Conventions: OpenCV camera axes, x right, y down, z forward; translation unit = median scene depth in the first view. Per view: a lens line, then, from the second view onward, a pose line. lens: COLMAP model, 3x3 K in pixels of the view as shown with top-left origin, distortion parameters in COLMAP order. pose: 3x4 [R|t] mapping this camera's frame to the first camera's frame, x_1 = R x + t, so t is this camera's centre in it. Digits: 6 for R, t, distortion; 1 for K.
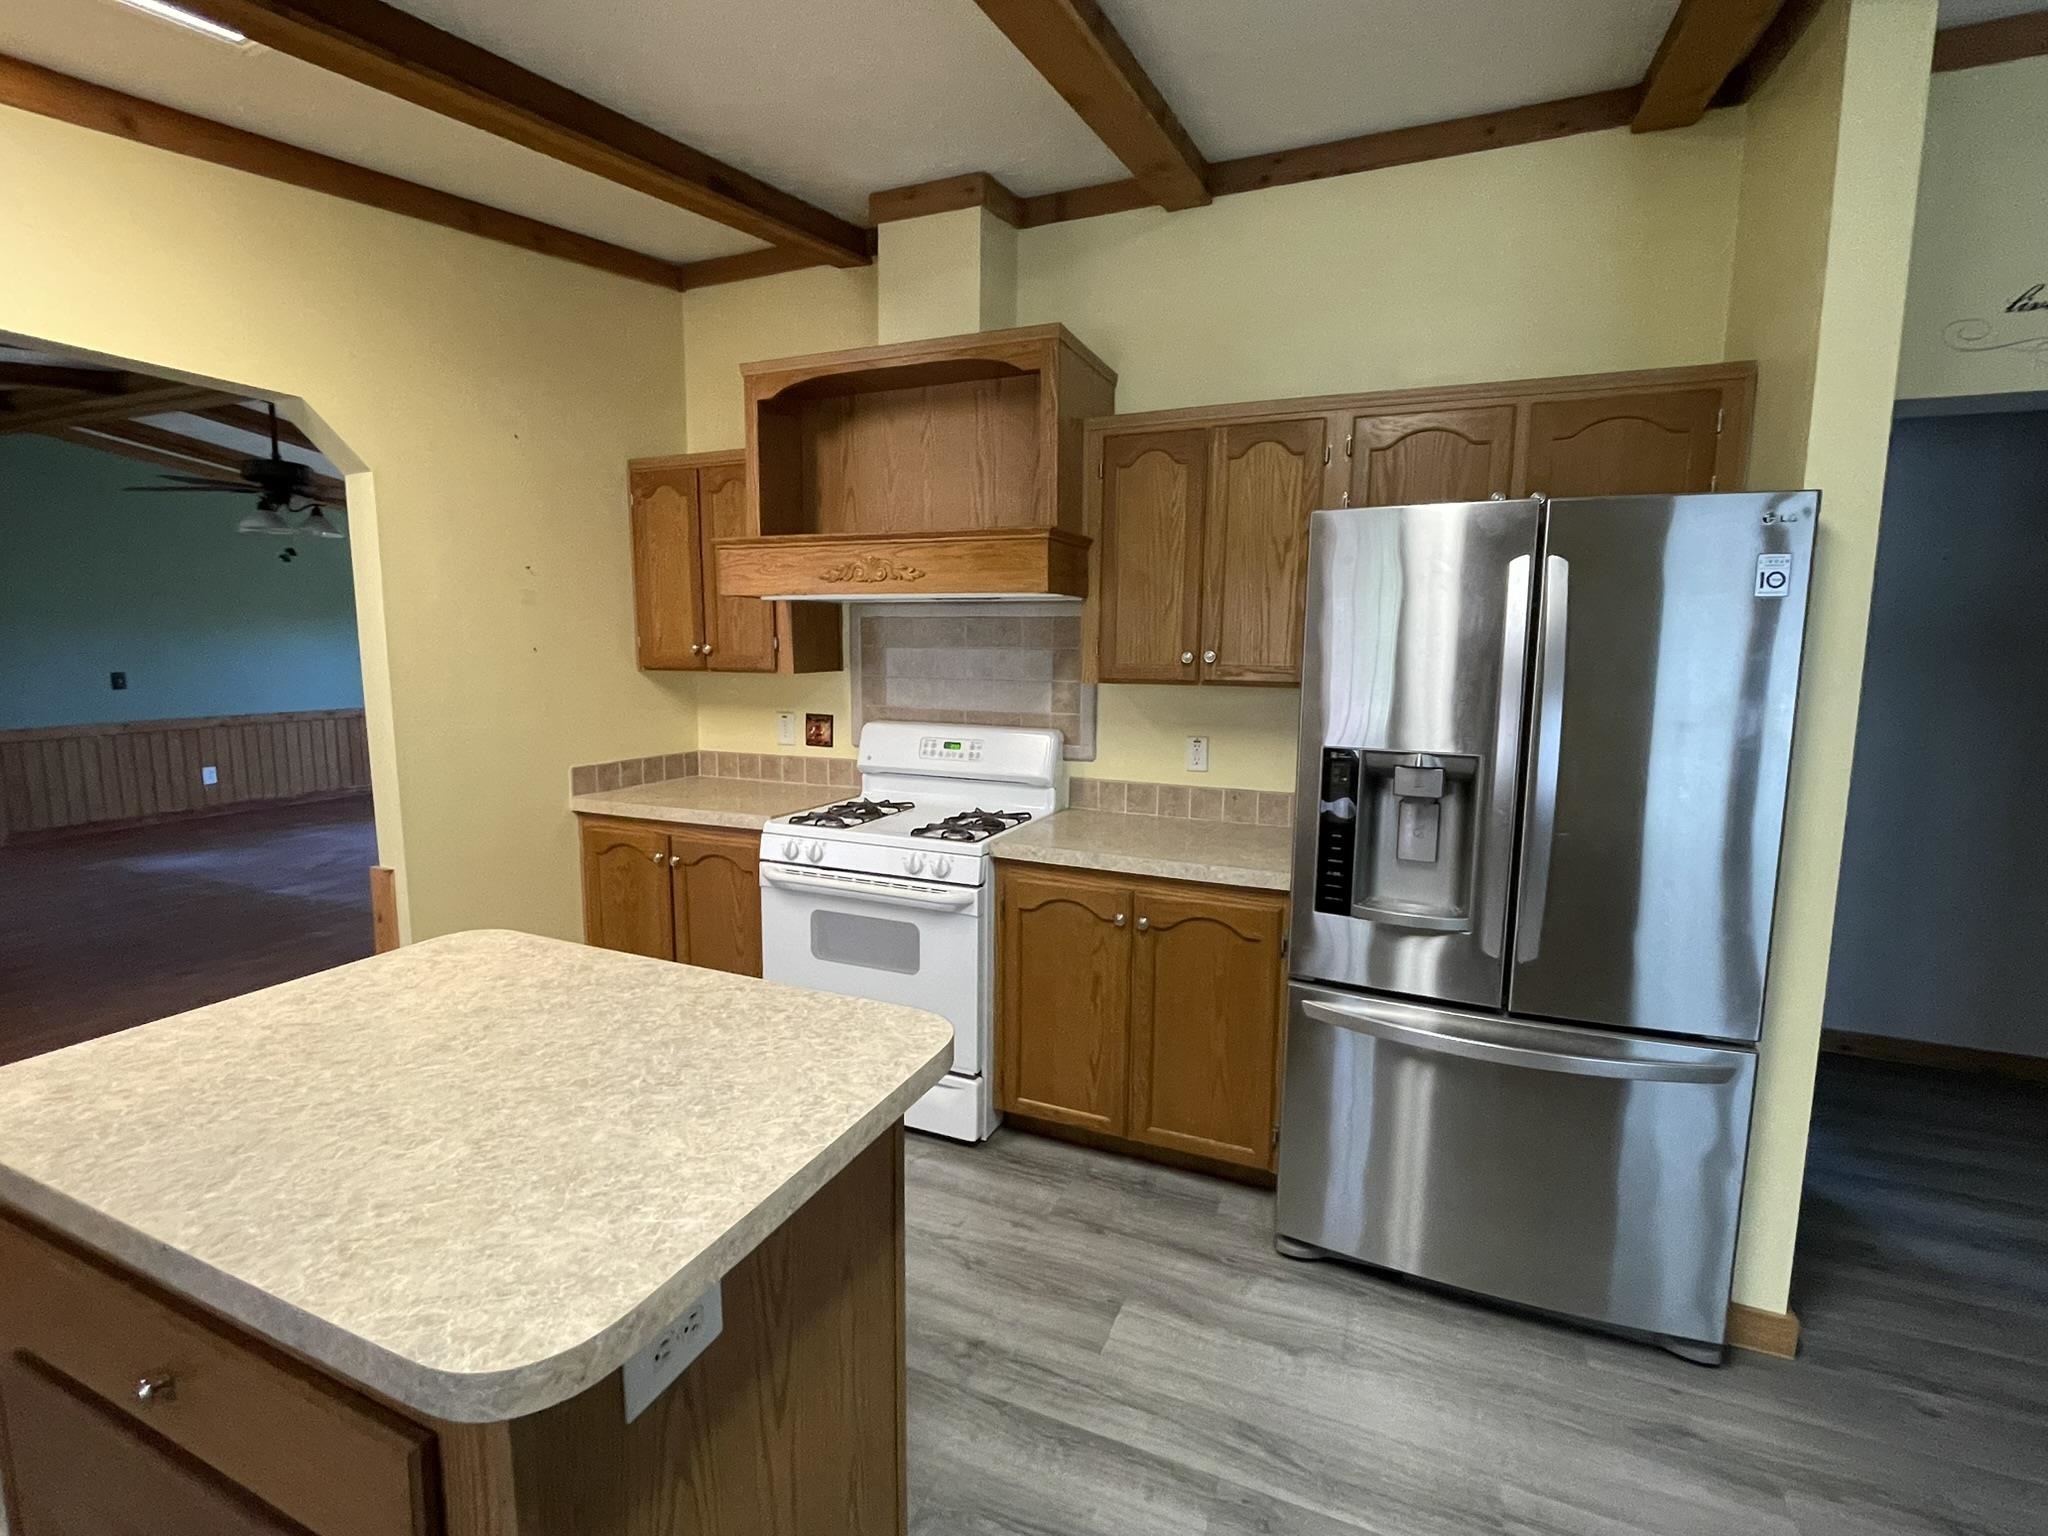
lens RADIAL K [[935.0, 0, 1024.0], [0, 935.0, 768.0], [0, 0, 1]] dist [-0.003933, -0.000097]
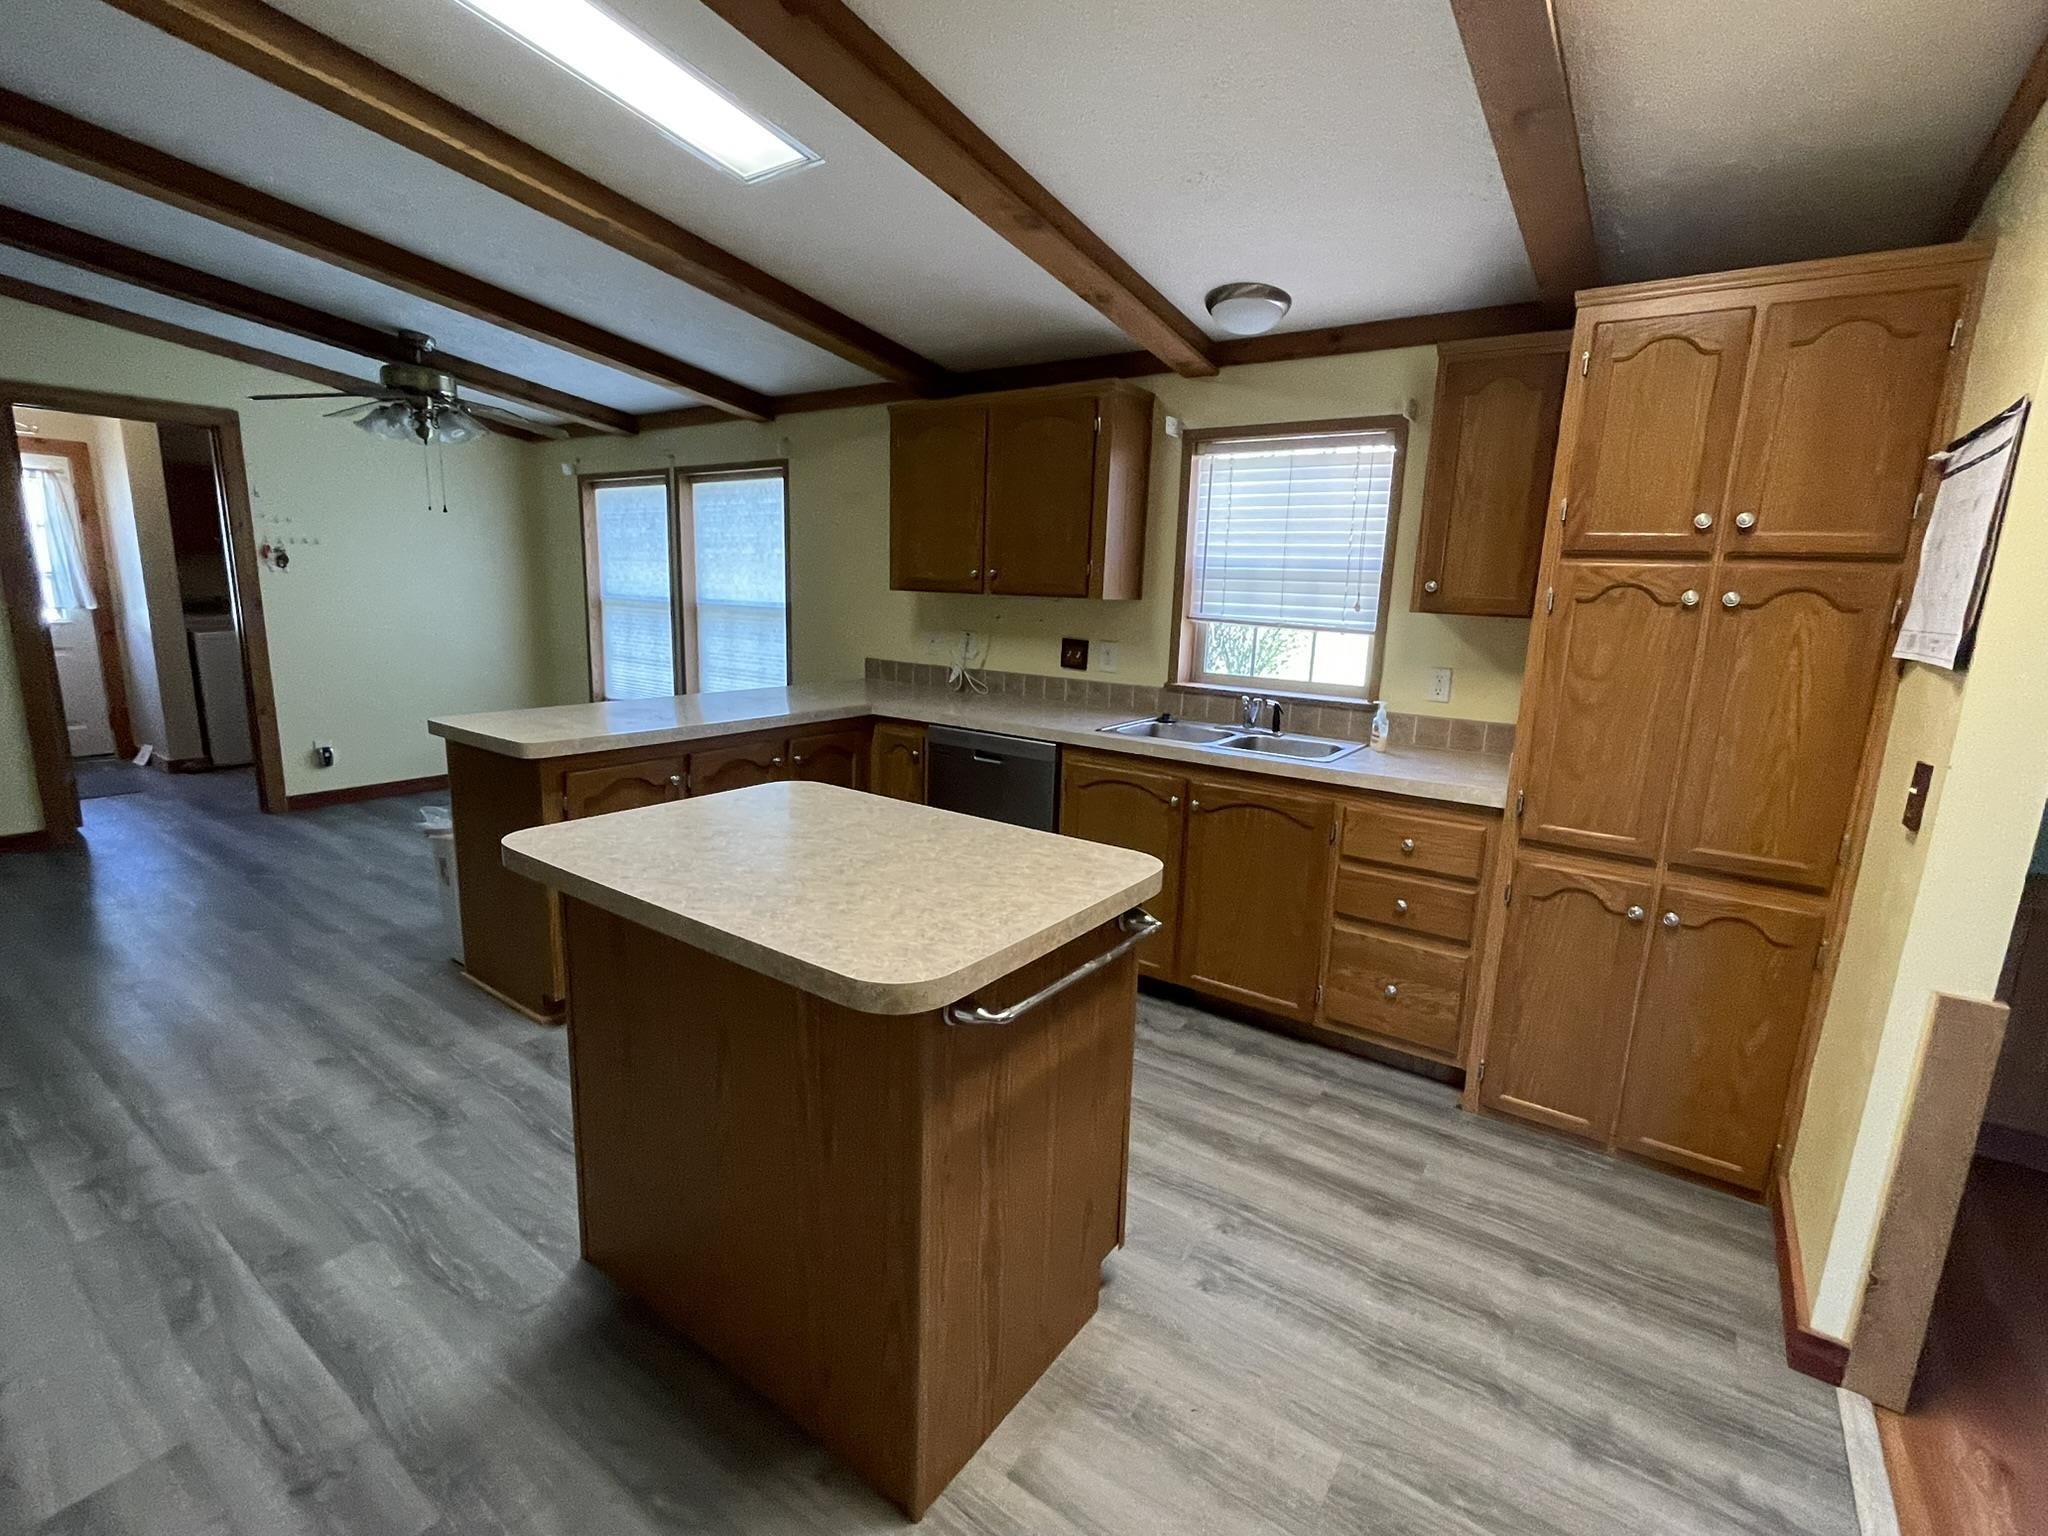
lens RADIAL K [[935.0, 0, 1024.0], [0, 935.0, 768.0], [0, 0, 1]] dist [-0.003933, -0.000097]
pose [[-0.977164, -0.084474, 0.194976, -0.497970], [-0.017174, 0.945977, 0.323780, -0.119976], [-0.211793, 0.313038, -0.925825, 0.980001]]
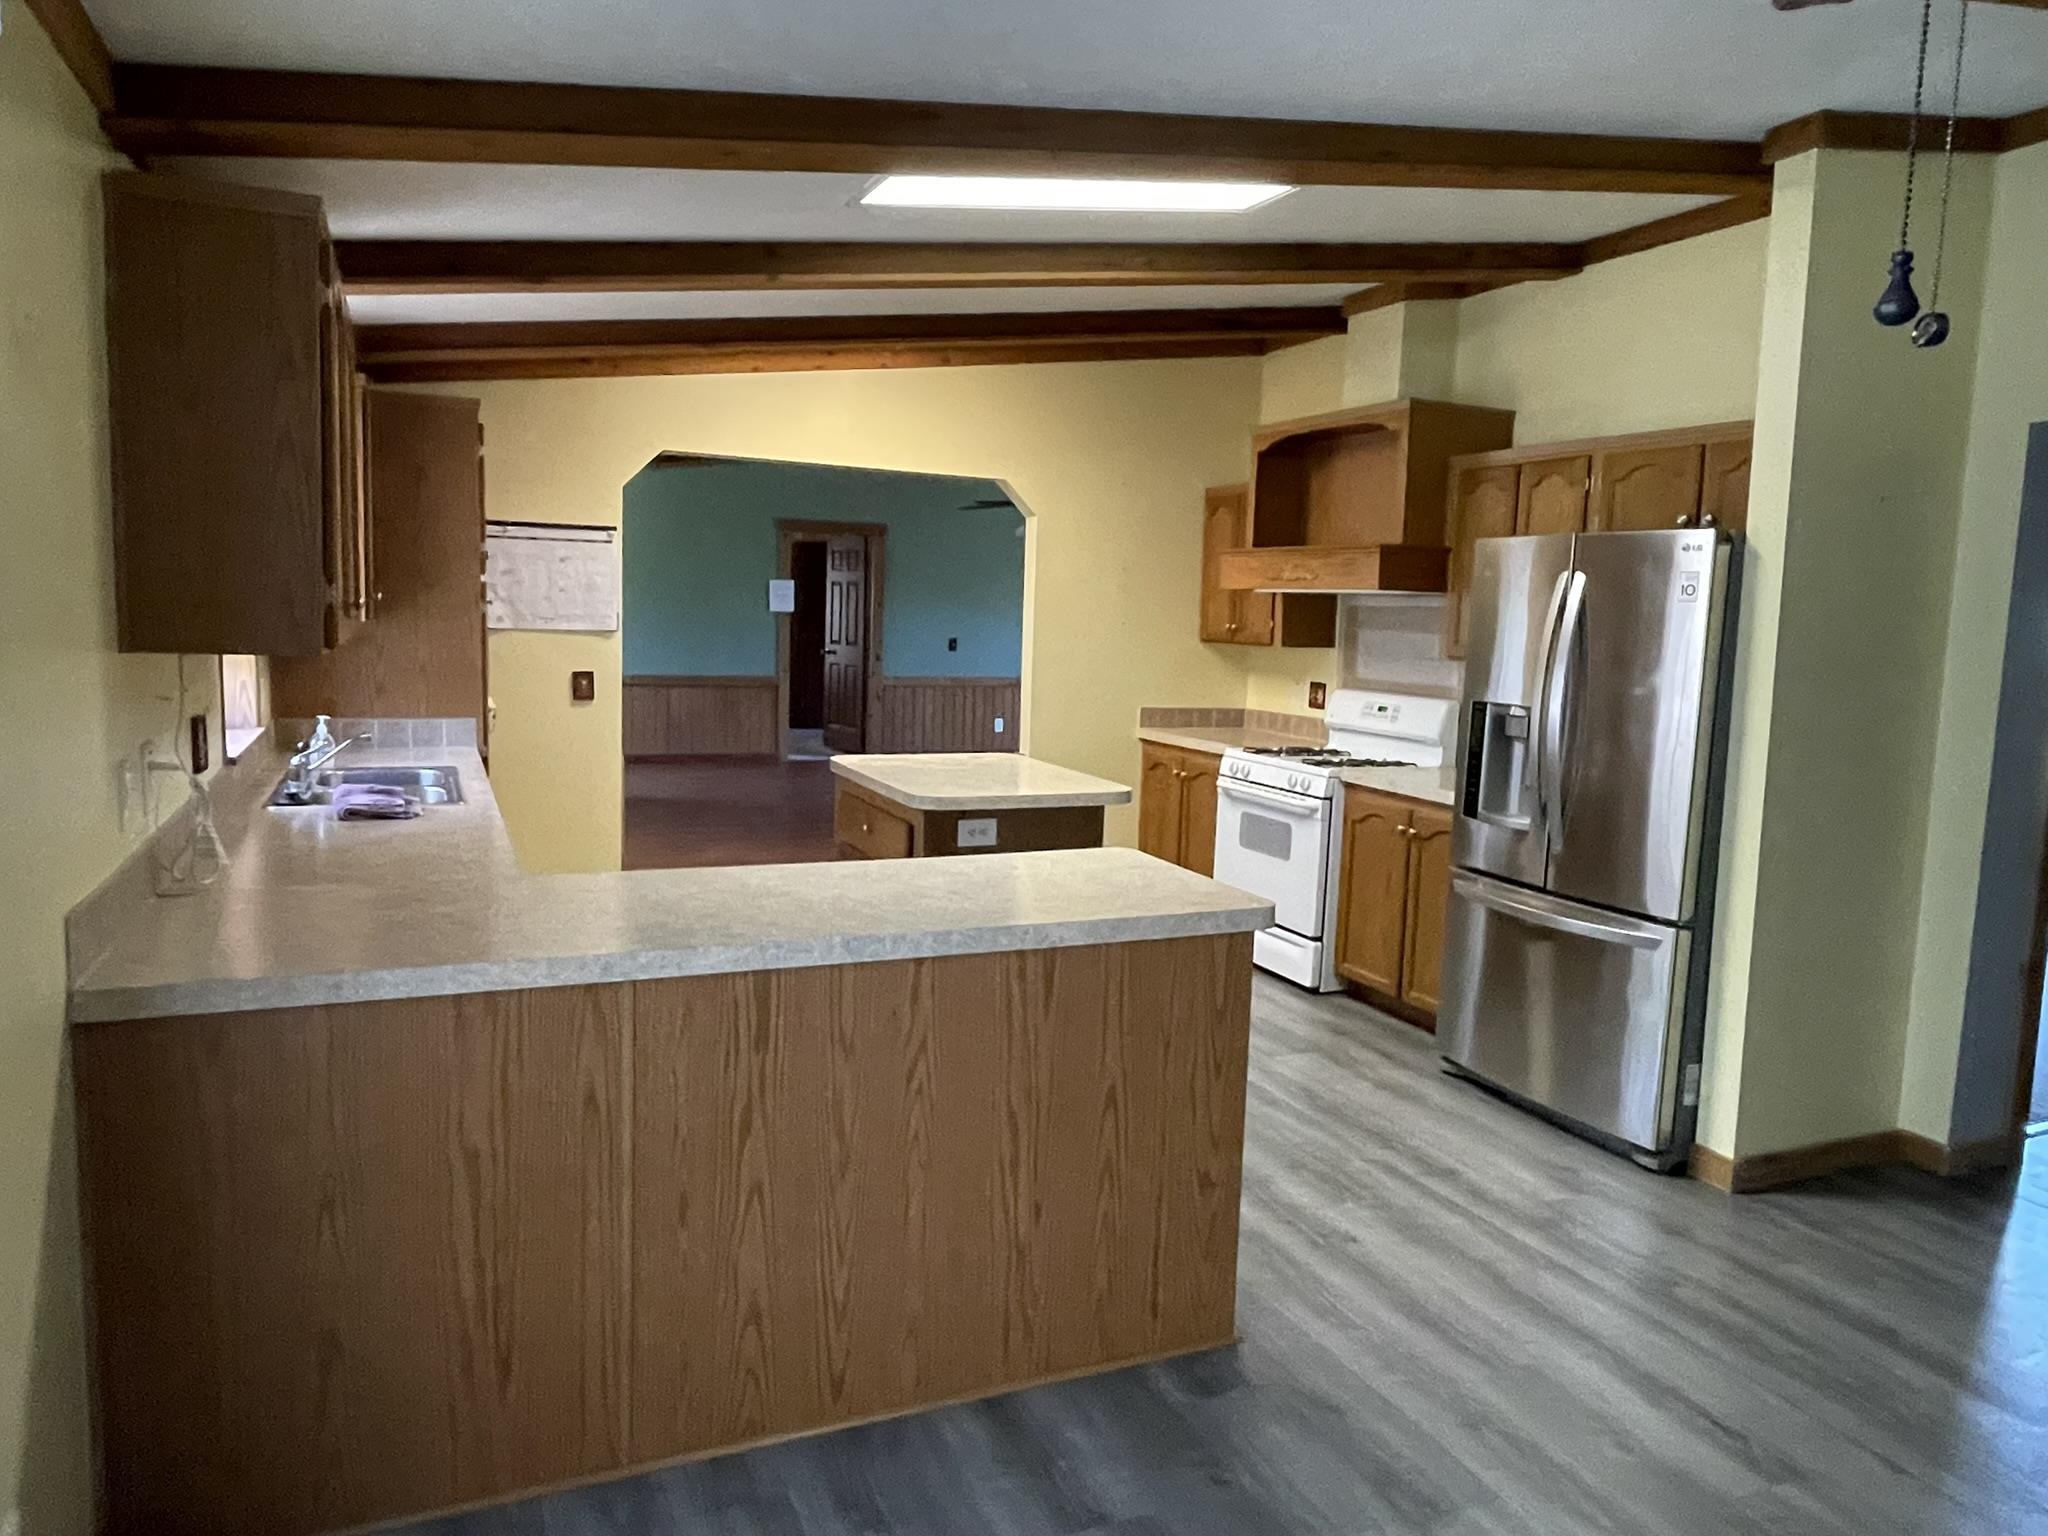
lens RADIAL K [[1370.8, 0, 1024.0], [0, 1370.8, 768.0], [0, 0, 1]] dist [0.004048, 0.000757]
pose [[0.732179, 0.094665, -0.674501, 0.935612], [-0.119205, 0.992820, 0.009942, 0.106997], [0.670599, 0.073124, 0.738207, -0.764640]]
